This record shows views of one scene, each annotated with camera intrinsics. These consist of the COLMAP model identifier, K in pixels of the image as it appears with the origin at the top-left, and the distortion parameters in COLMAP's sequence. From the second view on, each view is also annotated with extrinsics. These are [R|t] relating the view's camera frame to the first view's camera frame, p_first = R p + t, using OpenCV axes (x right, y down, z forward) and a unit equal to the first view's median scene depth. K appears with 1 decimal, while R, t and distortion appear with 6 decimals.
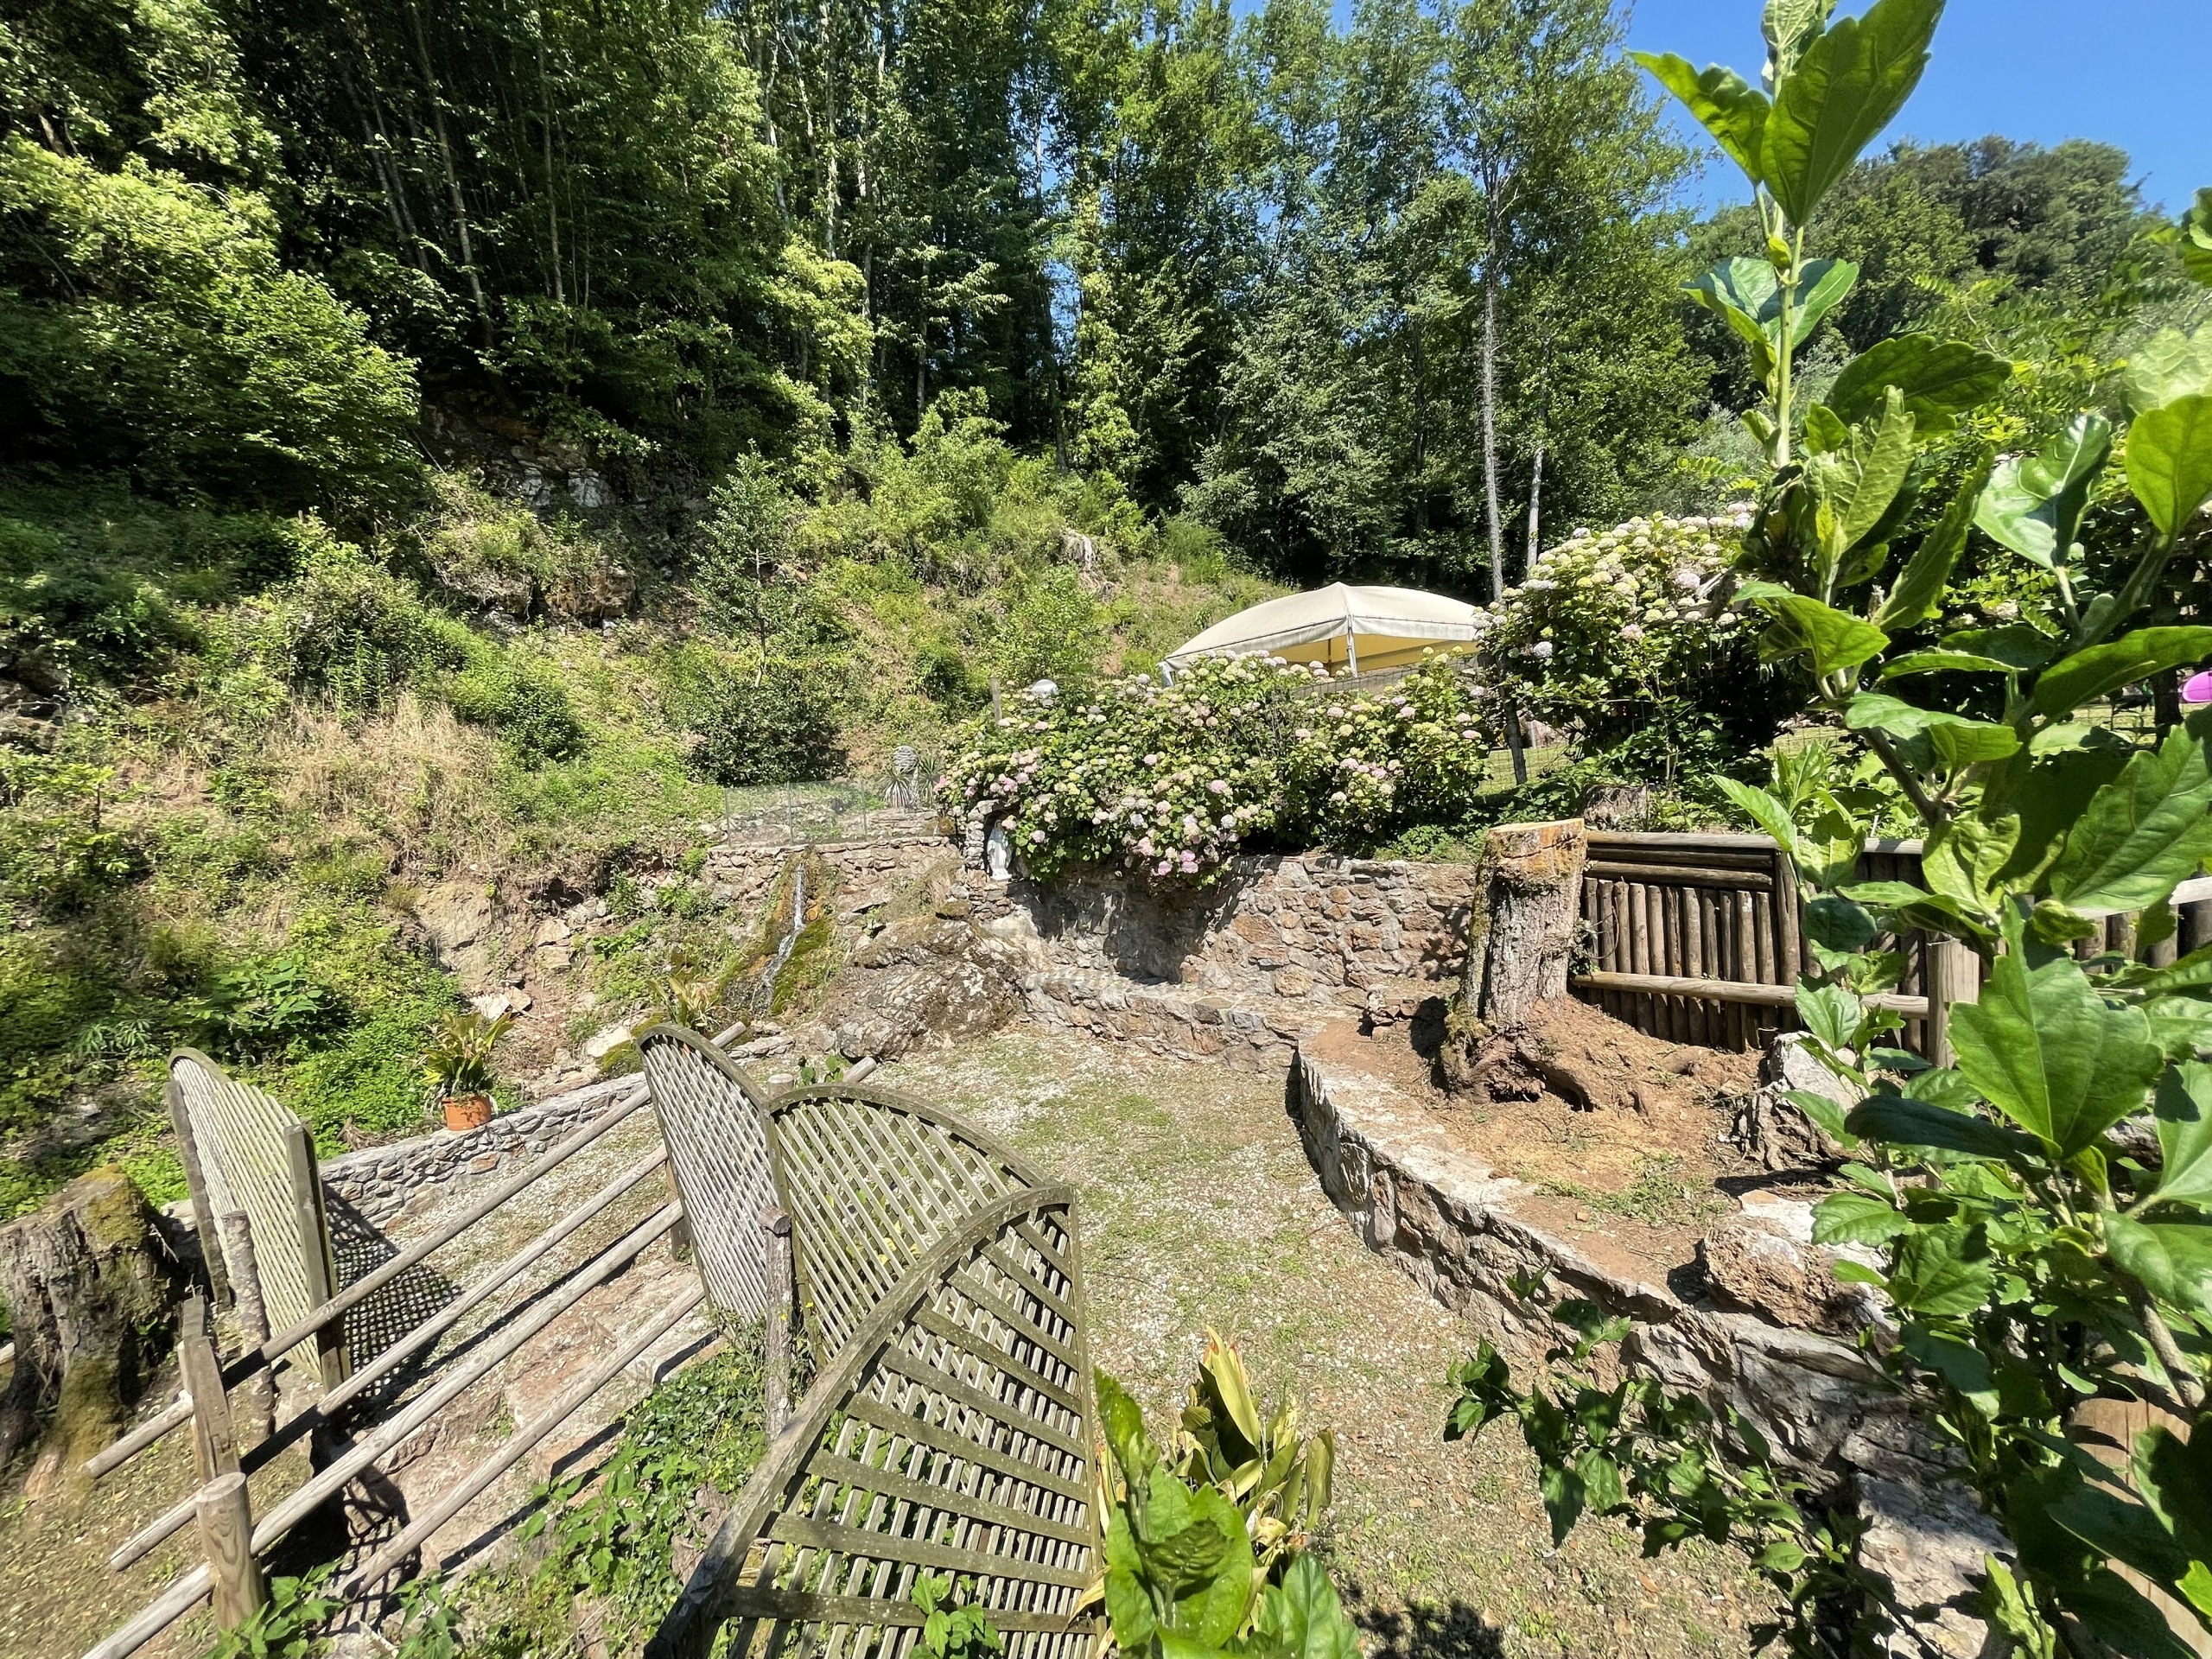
lens RADIAL K [[915.9, 0, 1106.0], [0, 915.9, 829.5], [0, 0, 1]] dist [-0.003545, -0.000109]
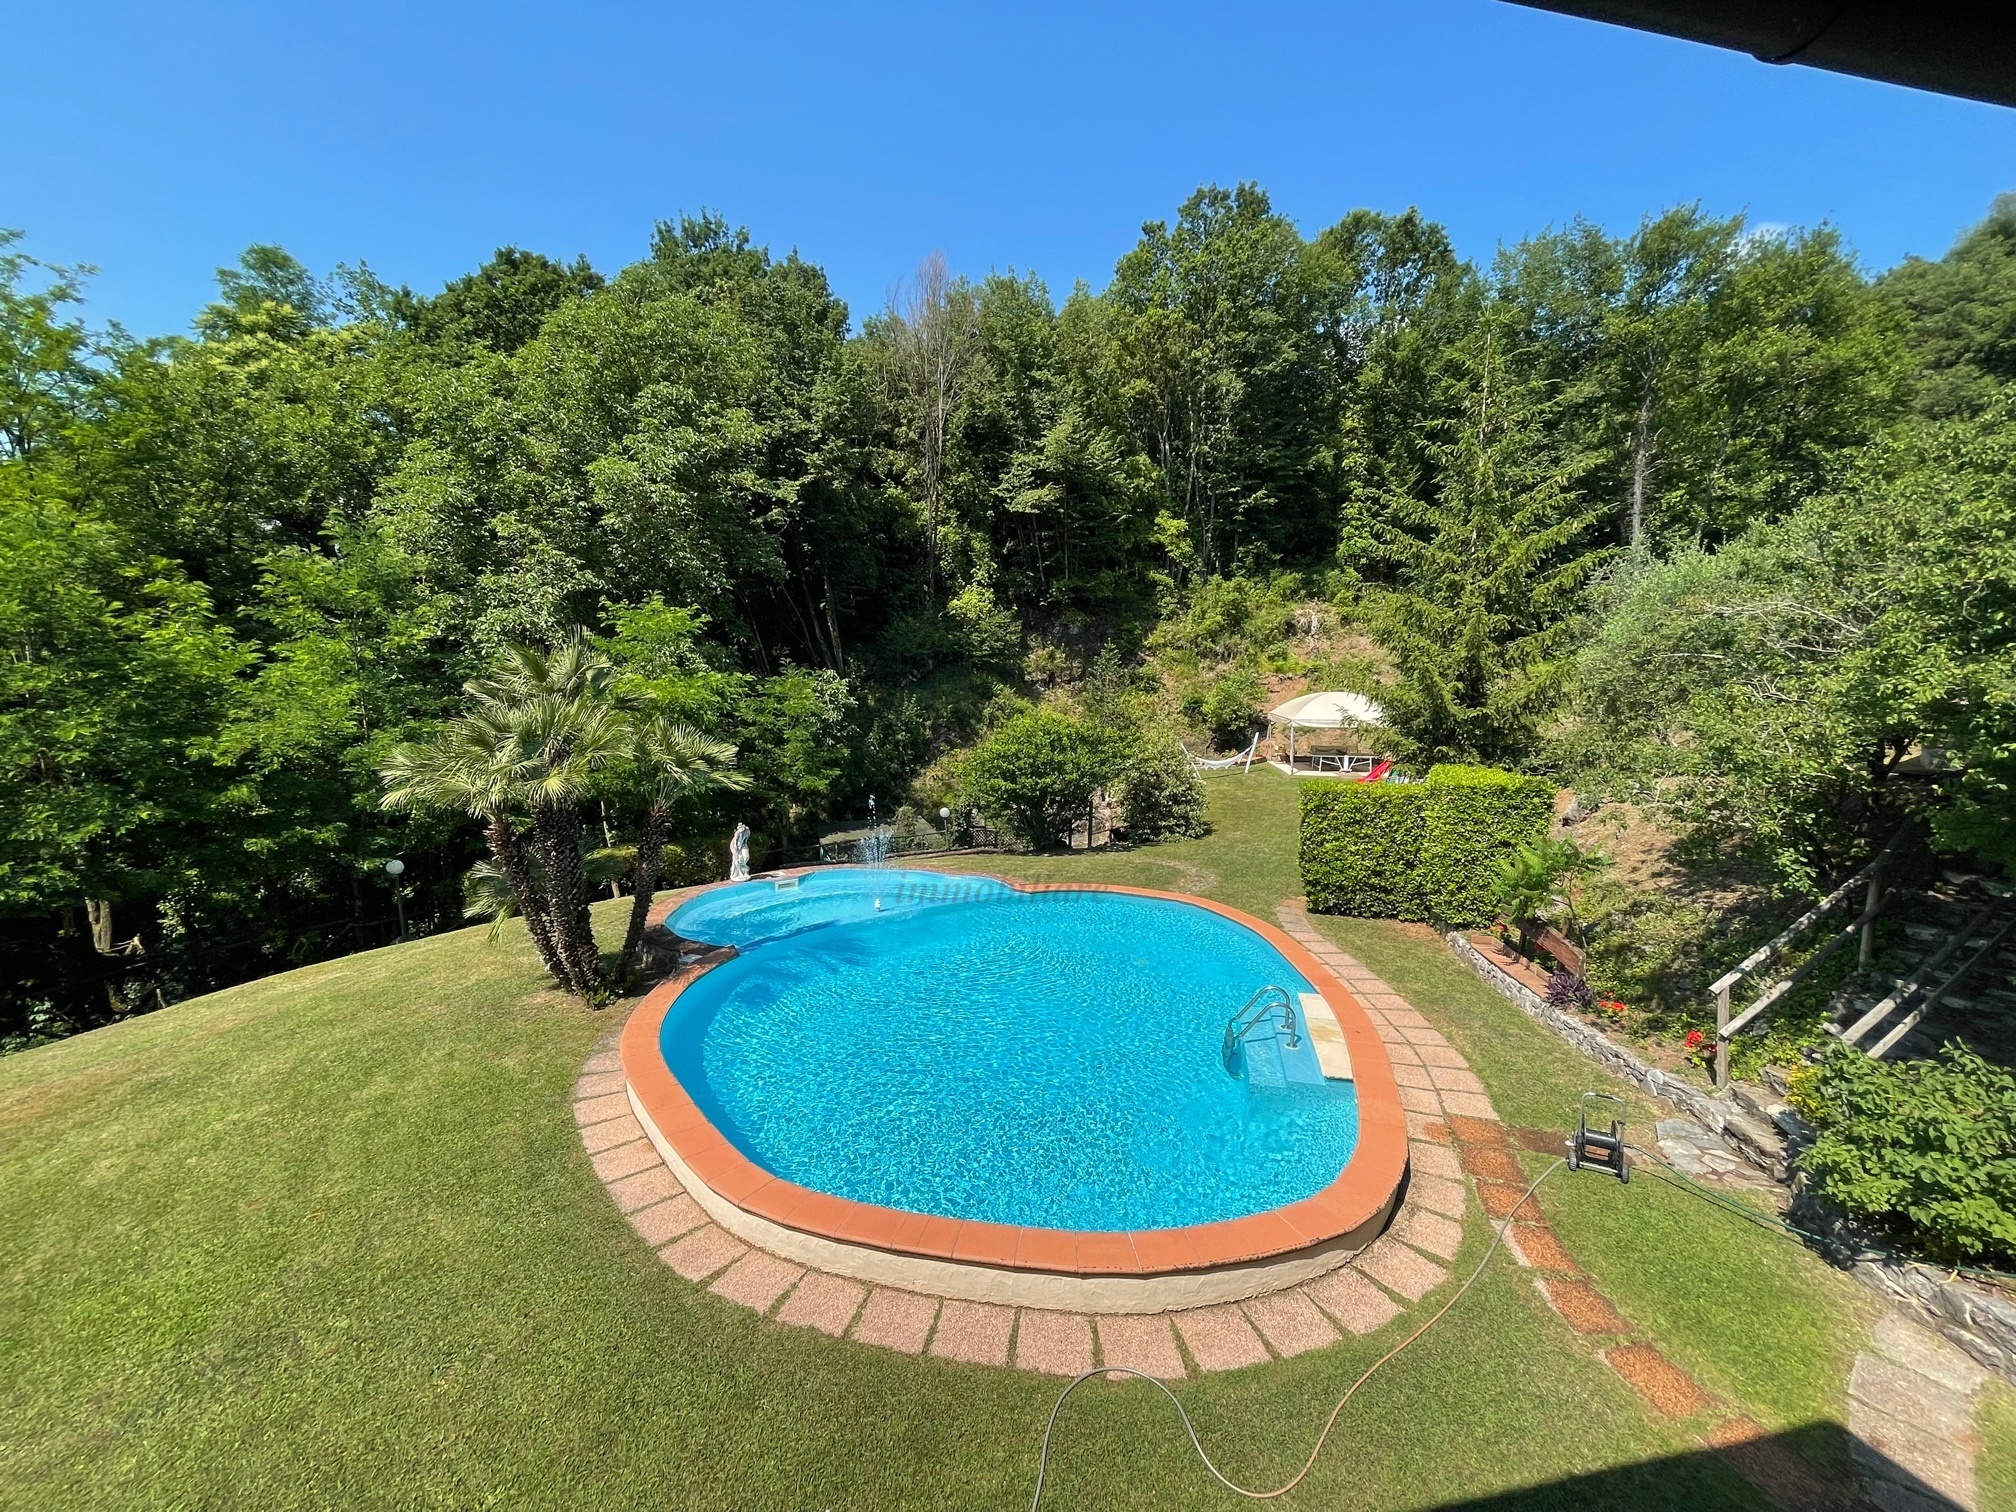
lens RADIAL K [[808.9, 0, 999.7], [0, 808.9, 719.7], [0, 0, 1]] dist [0.000937, 0.000069]
pose [[0.757724, 0.088122, -0.646598, 0.649545], [-0.076604, 0.996001, 0.045972, -0.151816], [0.648063, 0.014698, 0.761445, -0.752379]]
